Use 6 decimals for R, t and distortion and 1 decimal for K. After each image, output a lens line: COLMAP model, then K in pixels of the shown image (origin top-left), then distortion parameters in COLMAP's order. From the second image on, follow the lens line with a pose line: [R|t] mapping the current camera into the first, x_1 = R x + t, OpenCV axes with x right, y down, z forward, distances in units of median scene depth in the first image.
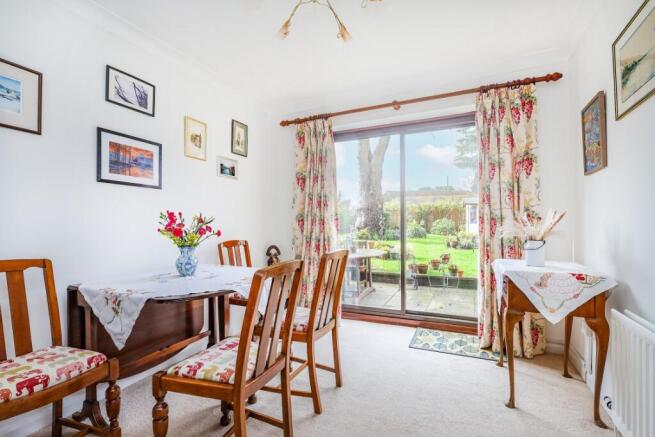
lens RADIAL K [[308.3, 0, 332.9], [0, 308.3, 220.9], [0, 0, 1]] dist [0.004306, 0.000432]
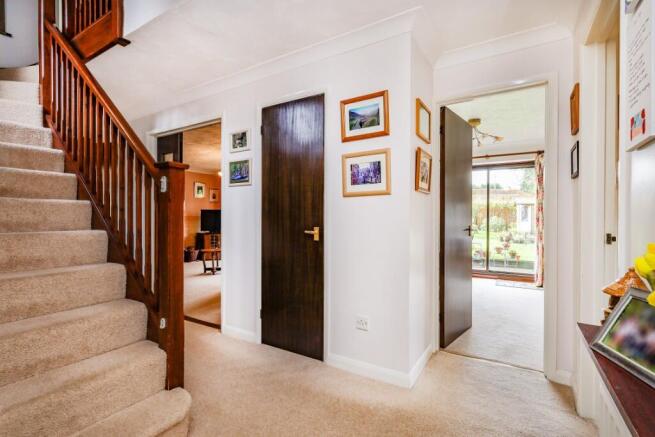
lens RADIAL K [[308.3, 0, 320.3], [0, 308.3, 219.1], [0, 0, 1]] dist [0.004306, 0.000432]
pose [[0.989085, 0.009263, -0.147055, -0.142641], [-0.008236, 0.999937, 0.007590, -0.003008], [0.147116, -0.006296, 0.989099, -0.273842]]
